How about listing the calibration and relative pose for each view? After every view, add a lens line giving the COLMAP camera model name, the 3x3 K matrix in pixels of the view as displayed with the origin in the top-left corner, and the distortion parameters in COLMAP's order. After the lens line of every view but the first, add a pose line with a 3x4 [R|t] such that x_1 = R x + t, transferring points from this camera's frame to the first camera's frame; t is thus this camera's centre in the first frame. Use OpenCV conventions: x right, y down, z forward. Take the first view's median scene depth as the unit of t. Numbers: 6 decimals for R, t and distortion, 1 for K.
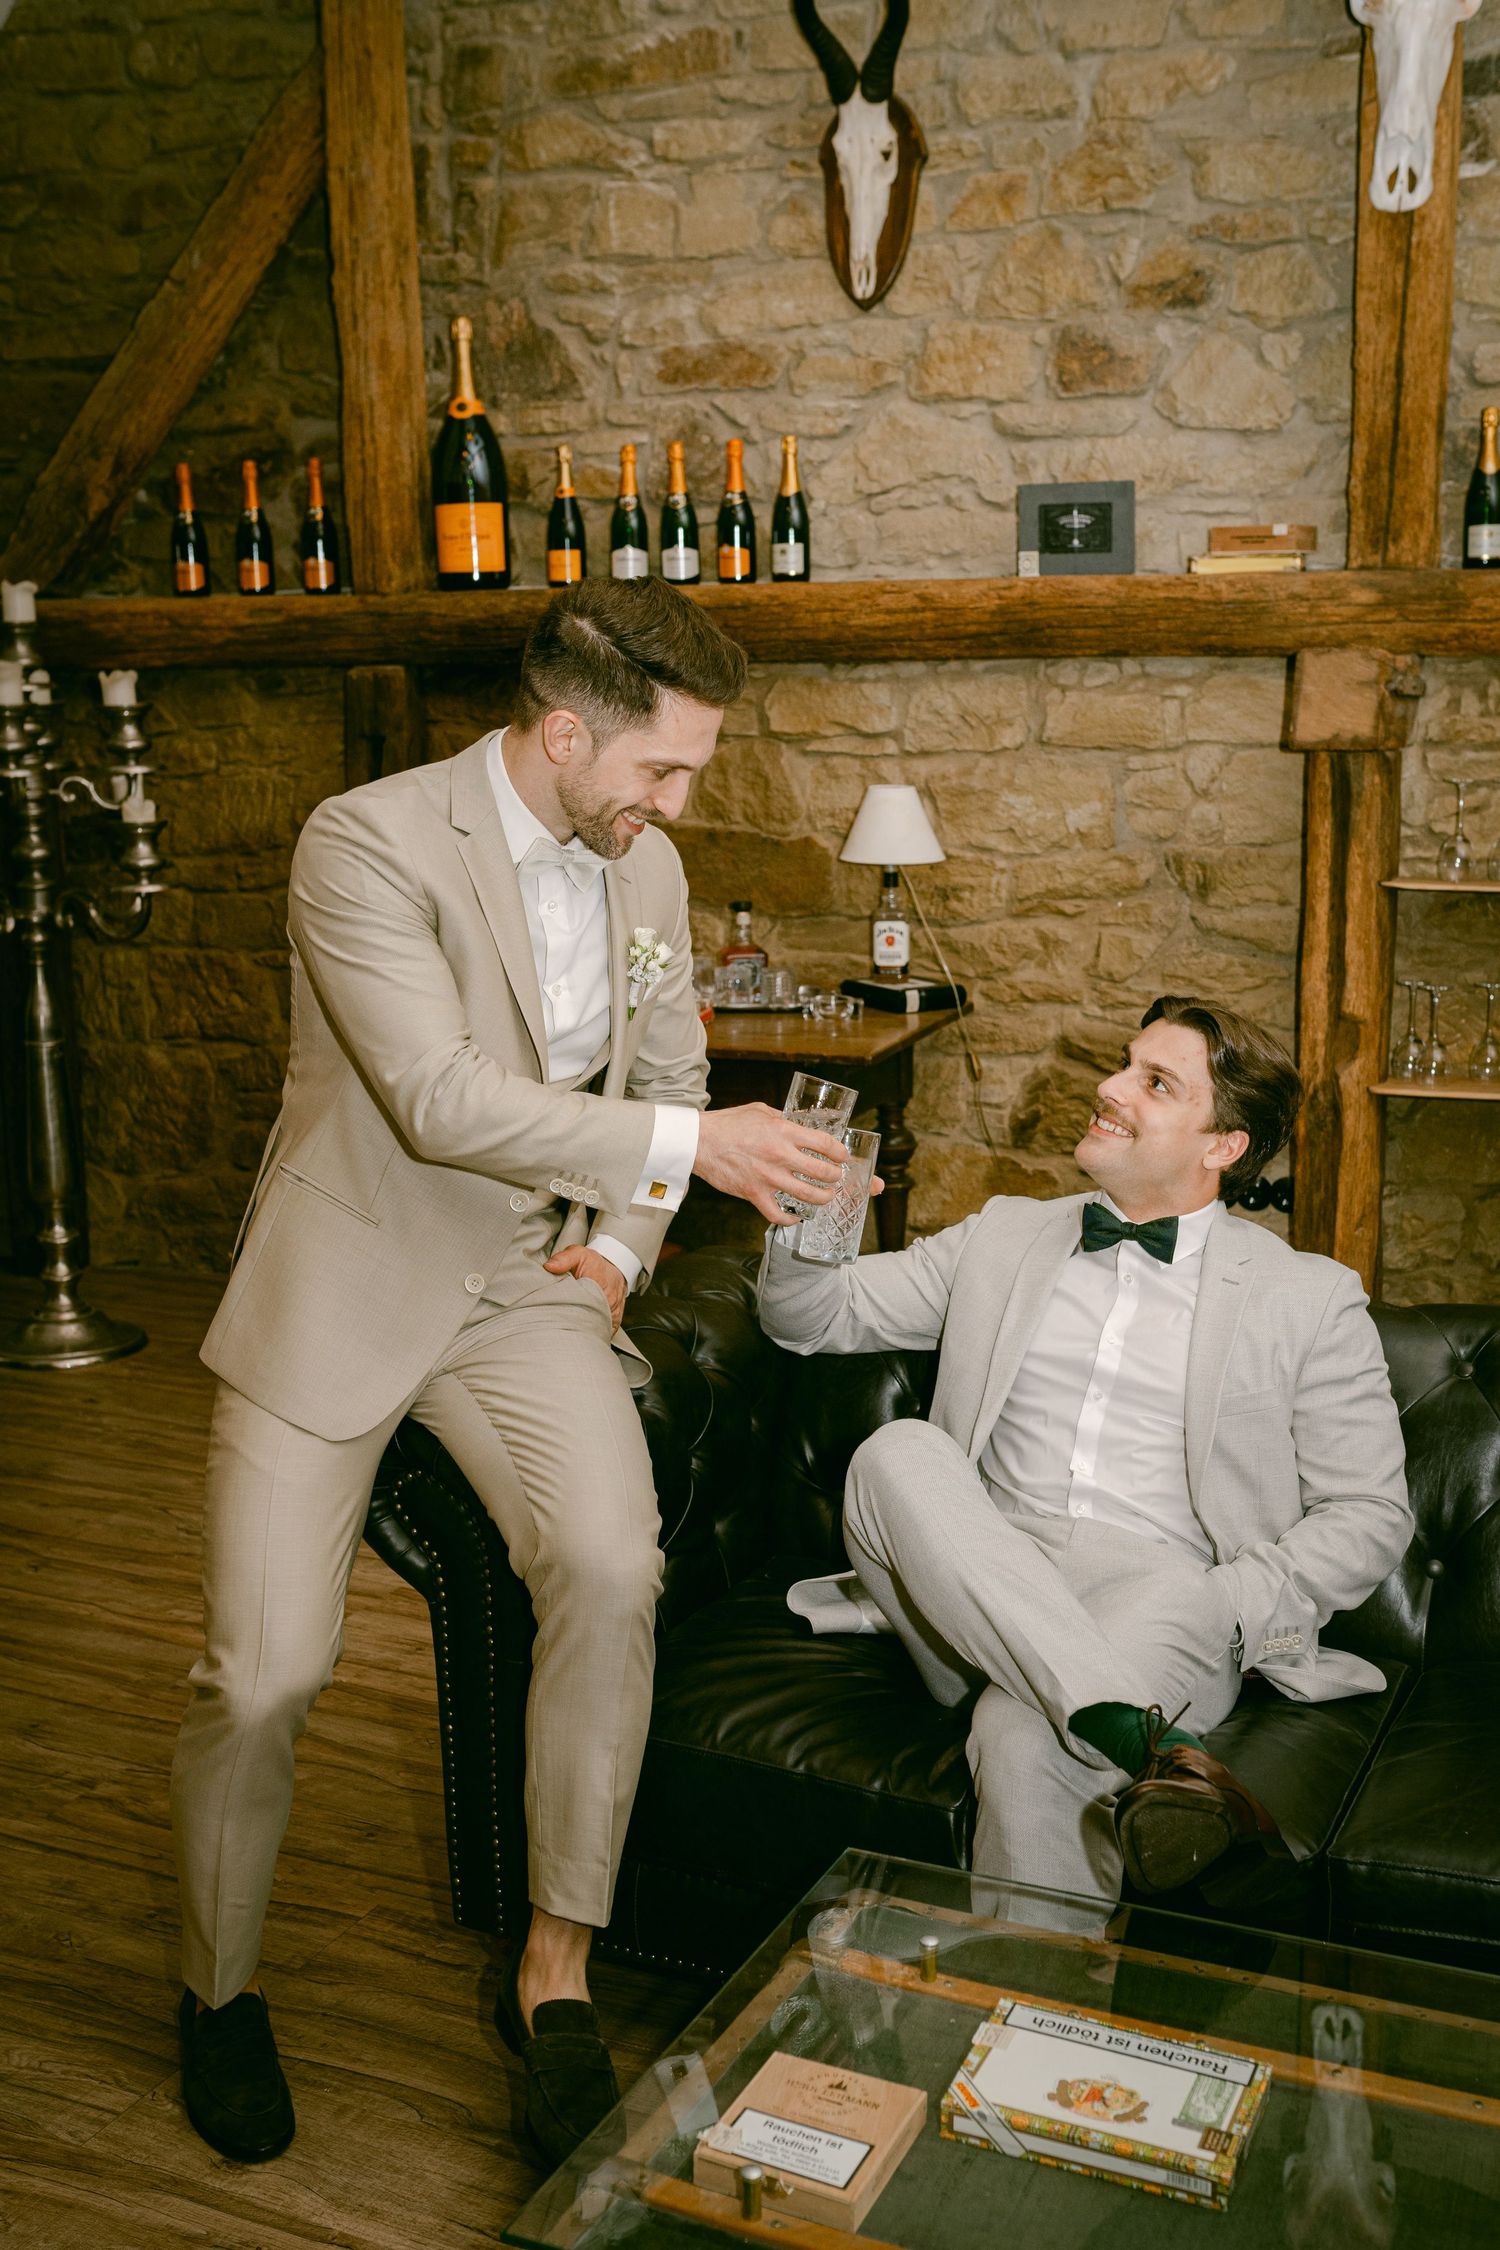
lens RADIAL K [[2256.0, 0, 812.7], [0, 2256.0, 1171.1], [0, 0, 1]] dist [-0.043345, 0.021345]
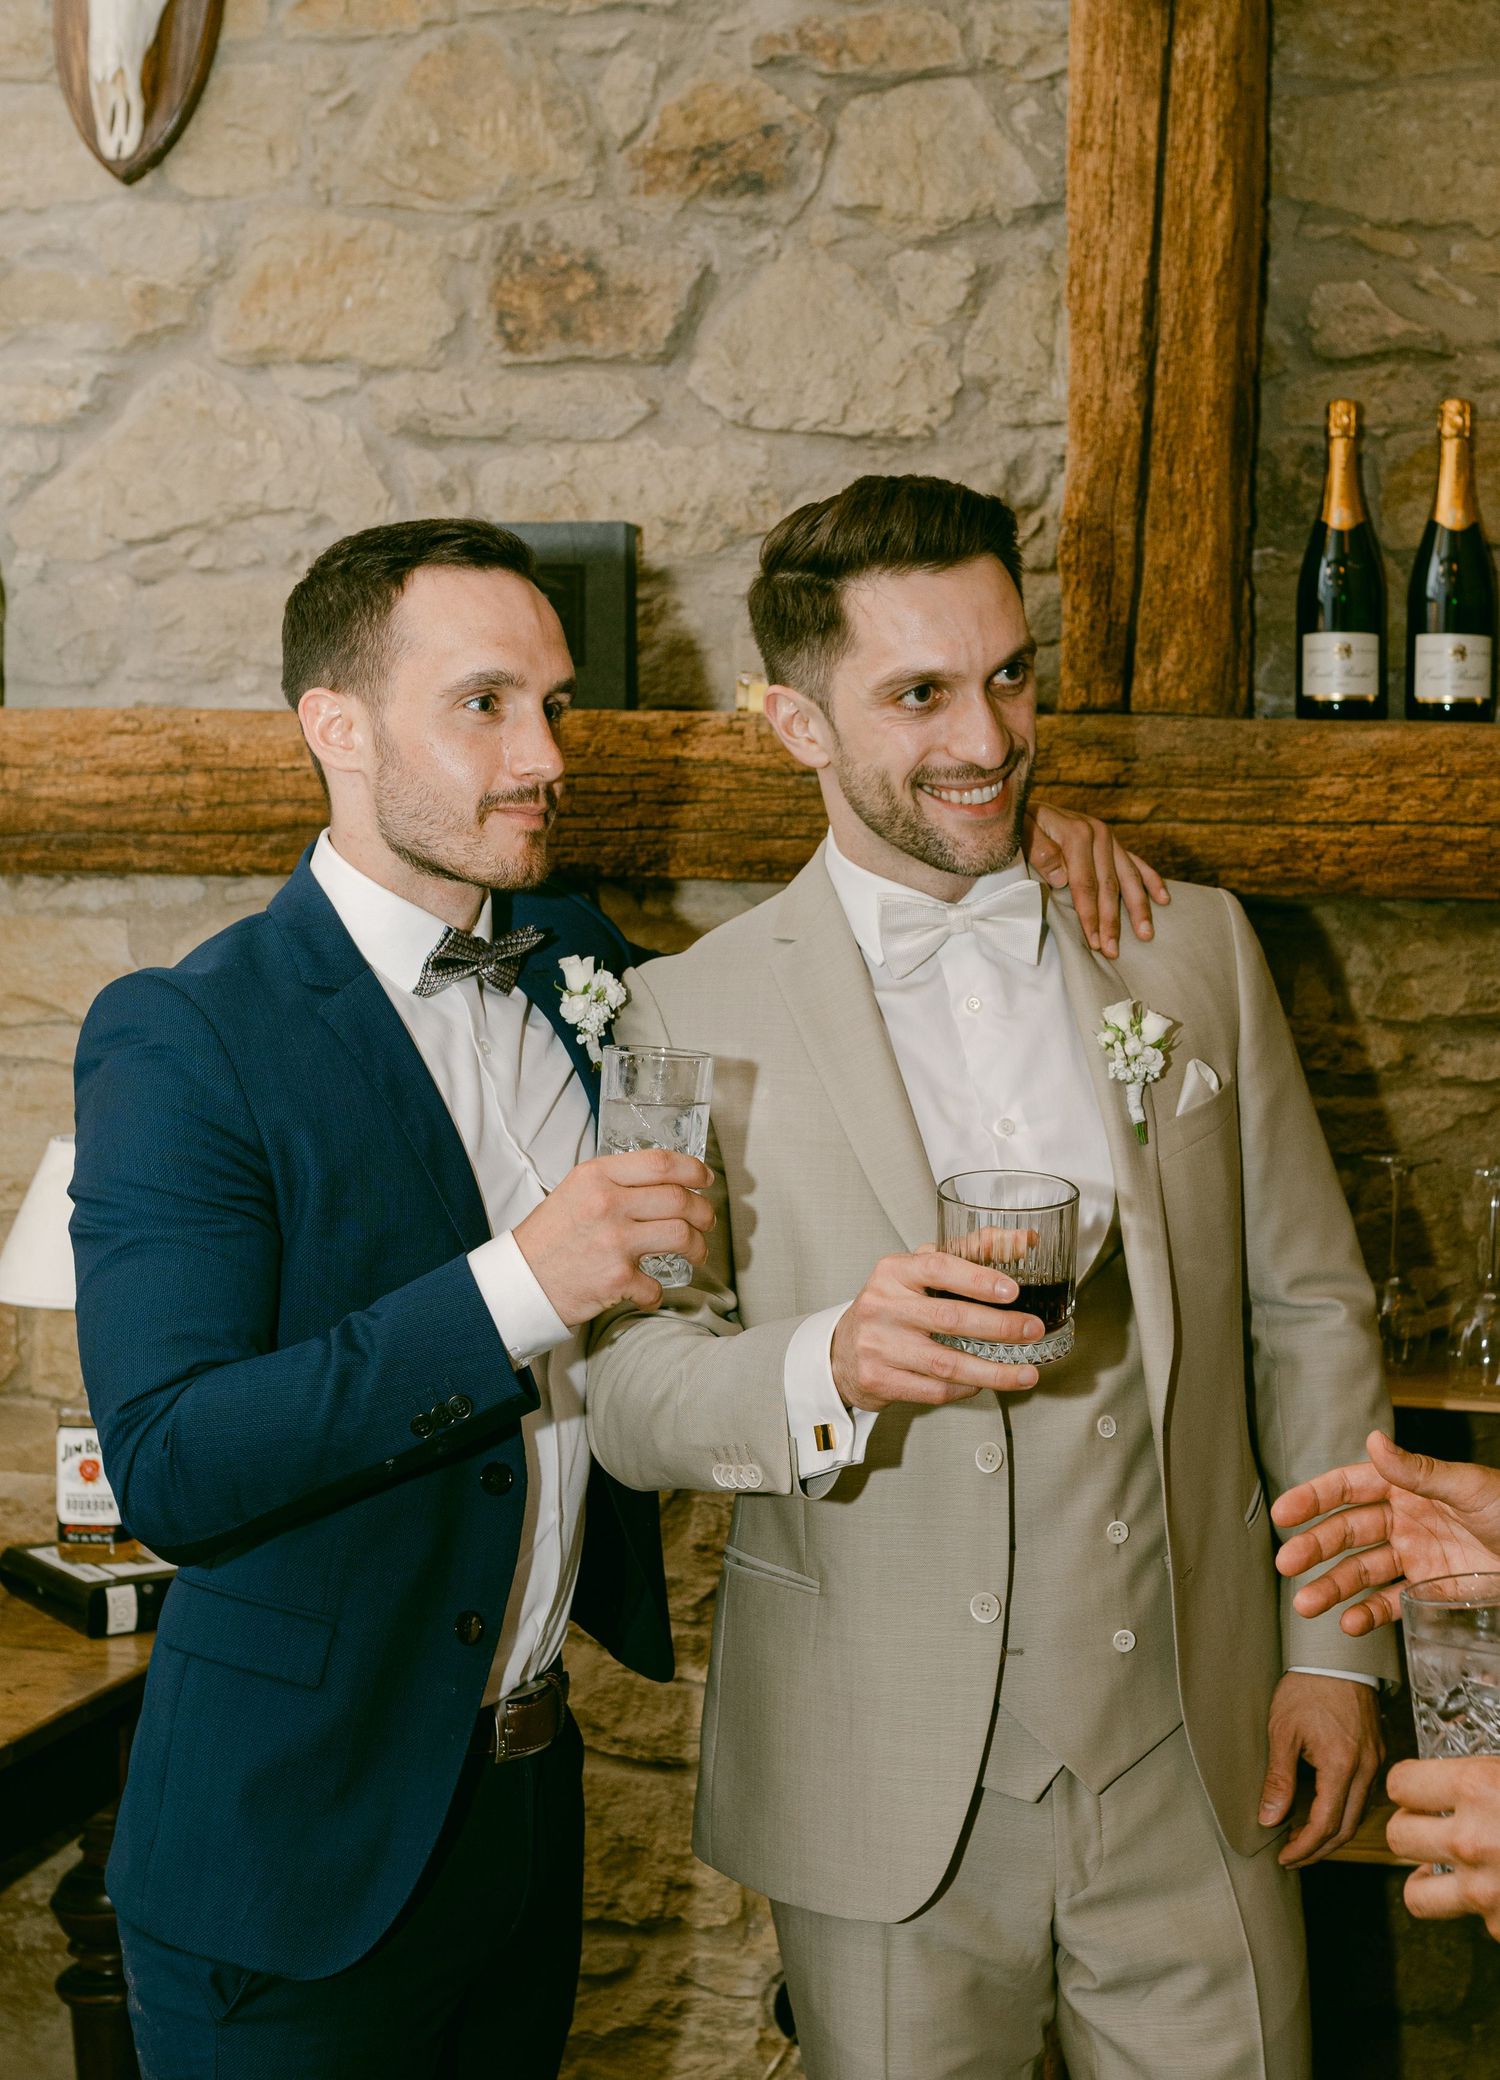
lens RADIAL K [[2967.8, 0, 980.7], [0, 2967.8, 1040.1], [0, 0, 1]] dist [-0.084675, 0.154065]
pose [[0.990488, 0.024575, 0.135390, 0.128647], [-0.001091, 0.985294, -0.170866, -0.084926], [-0.137598, 0.169093, 0.975948, 0.369207]]
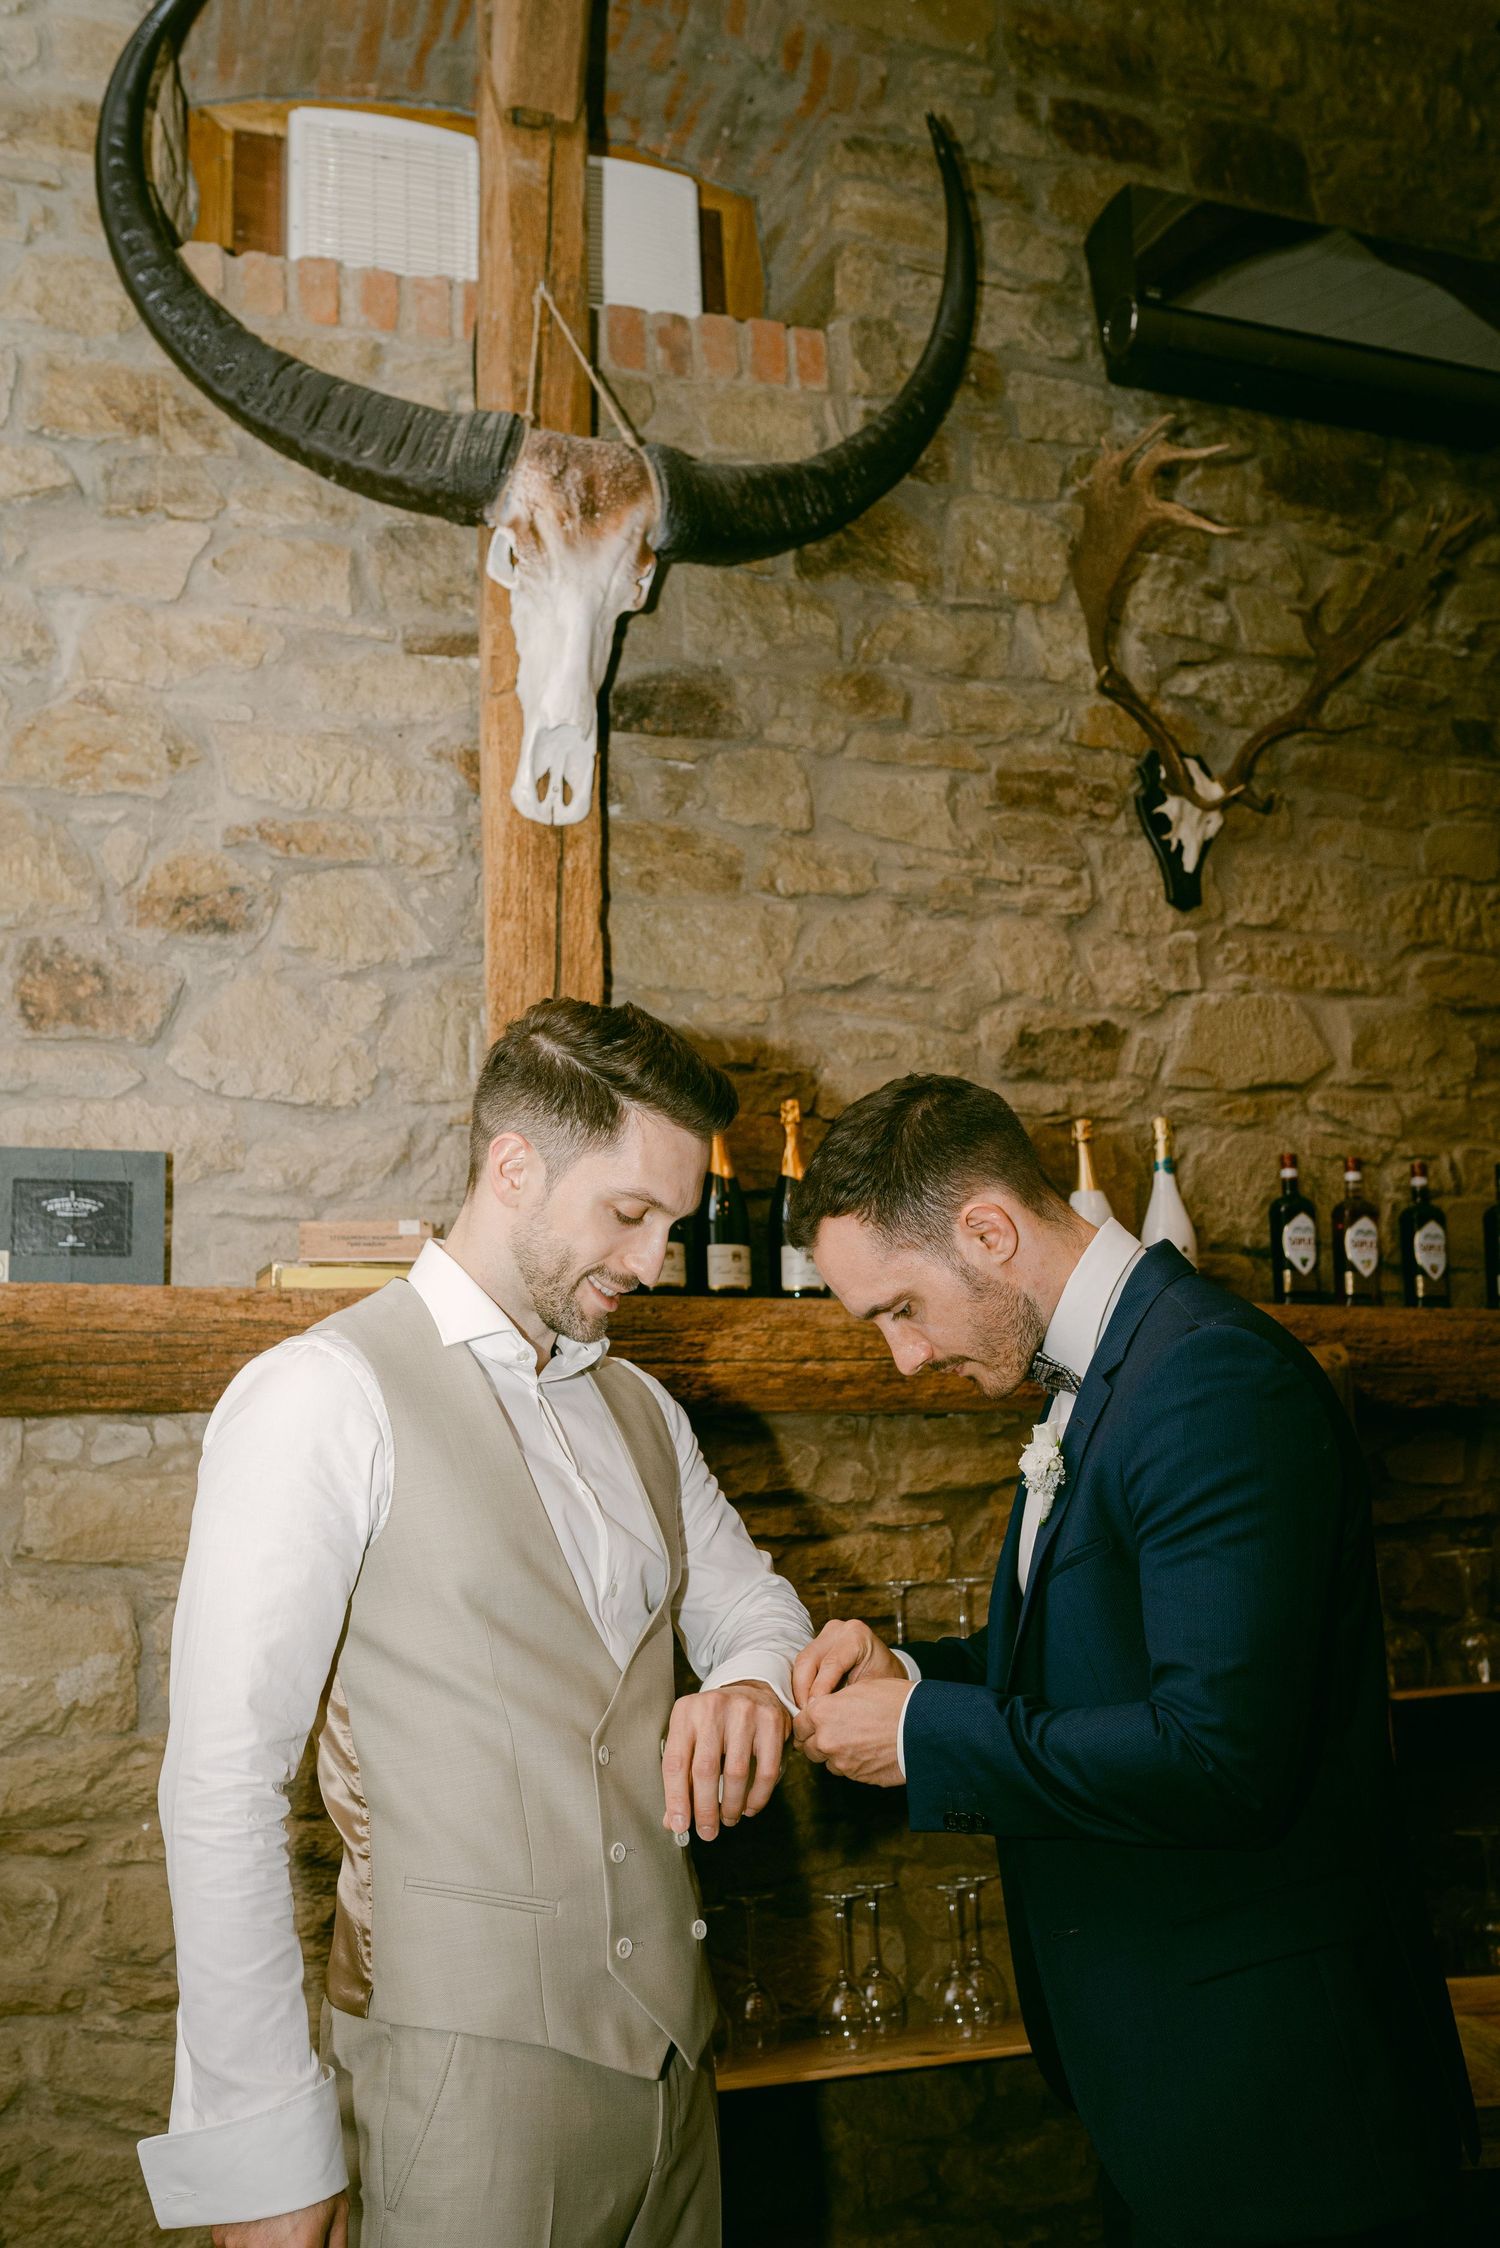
lens RADIAL K [[2197.4, 0, 760.6], [0, 2197.4, 1136.1], [0, 0, 1]] dist [-0.082112, 0.113266]
pose [[0.786820, 0.106594, 0.607908, -0.102947], [0.163276, 0.913929, -0.371583, -0.045322], [-0.595194, 0.391626, 0.701694, 0.428372]]
